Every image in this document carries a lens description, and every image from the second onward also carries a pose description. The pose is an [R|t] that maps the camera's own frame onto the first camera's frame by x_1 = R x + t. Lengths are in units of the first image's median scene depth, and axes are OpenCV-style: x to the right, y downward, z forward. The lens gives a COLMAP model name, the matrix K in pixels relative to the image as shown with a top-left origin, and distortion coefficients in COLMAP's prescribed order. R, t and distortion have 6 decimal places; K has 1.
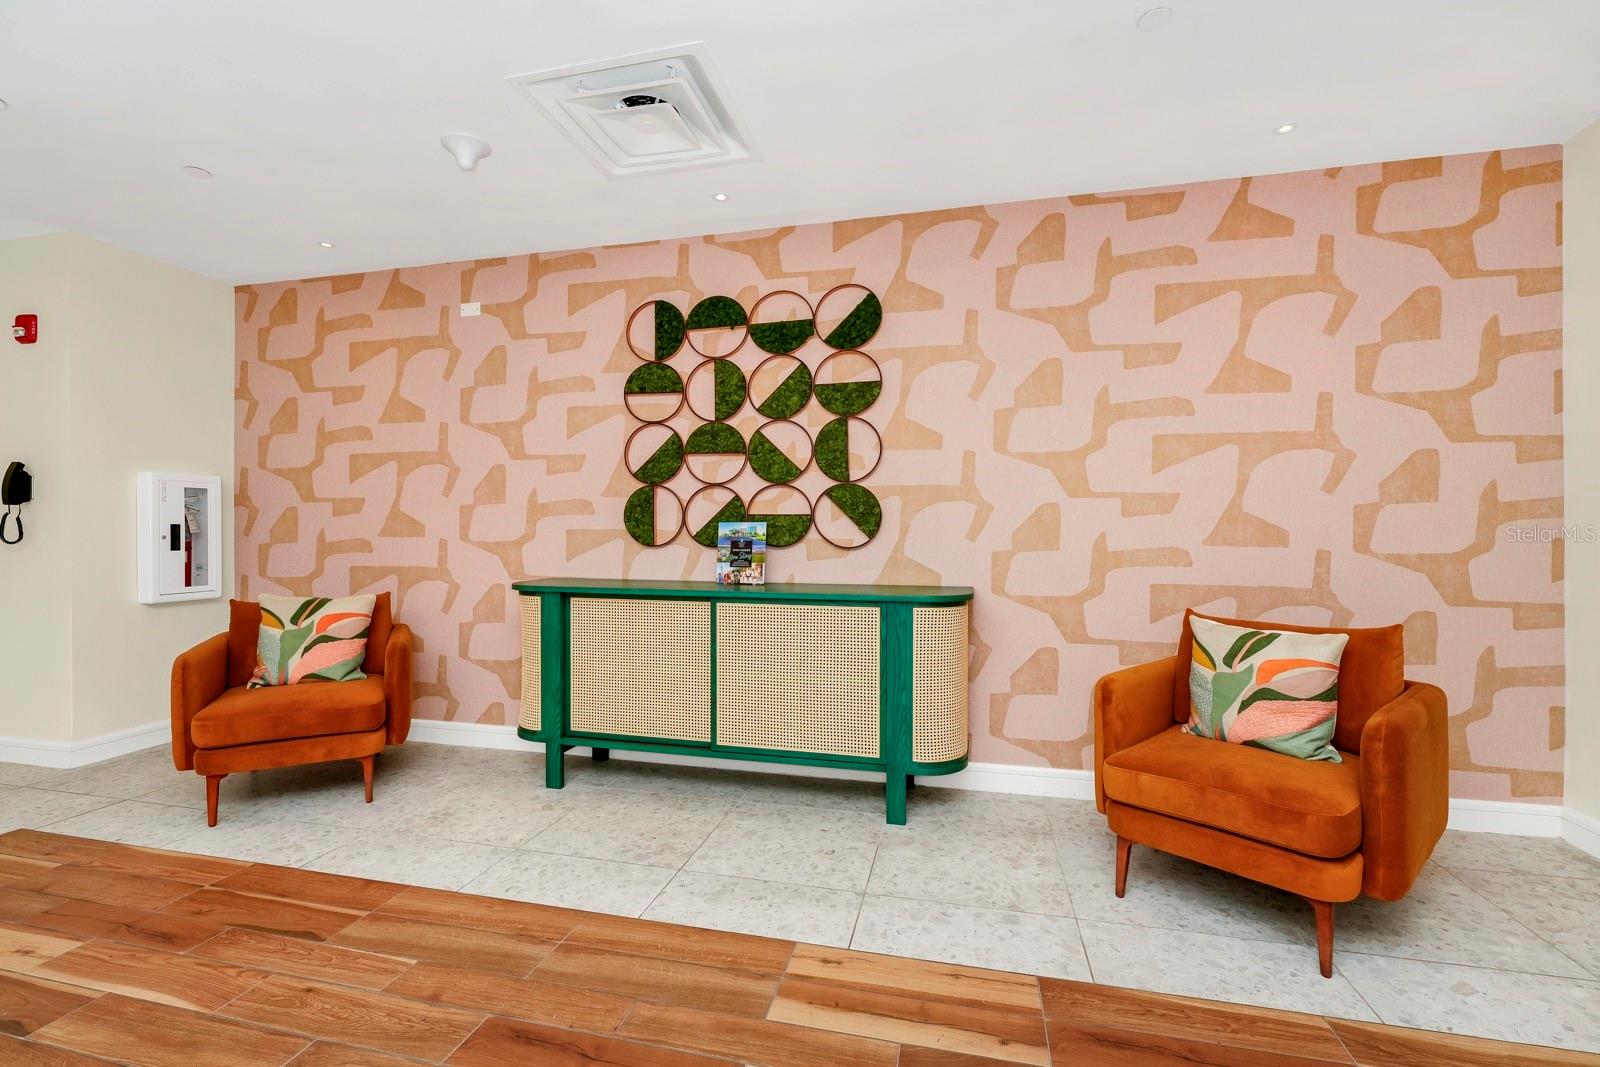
lens RADIAL K [[658.4, 0, 793.3], [0, 658.4, 536.6], [0, 0, 1]] dist [-0.001092, 0.000679]
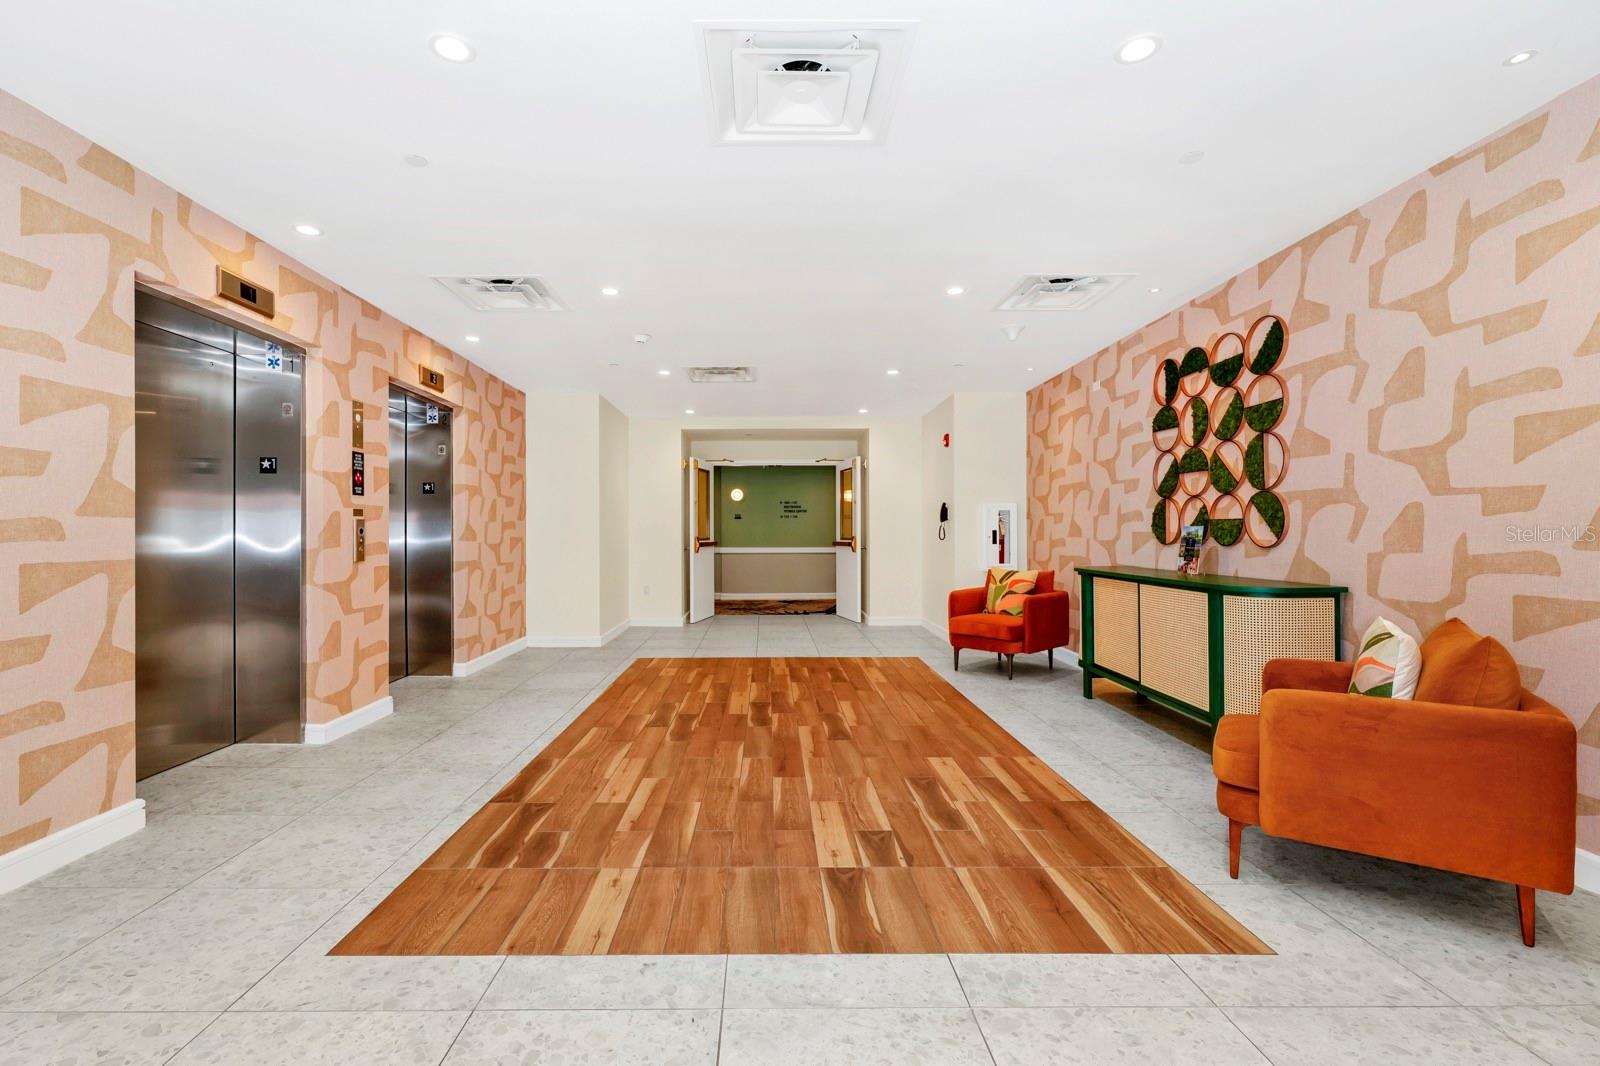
lens RADIAL K [[767.9, 0, 800.0], [0, 767.9, 533.0], [0, 0, 1]] dist [-0.000093, 0.000254]
pose [[0.258771, -0.003772, -0.965931, 1.157168], [0.003748, 0.999989, -0.002901, -0.006870], [0.965931, -0.002870, 0.258782, -0.123412]]
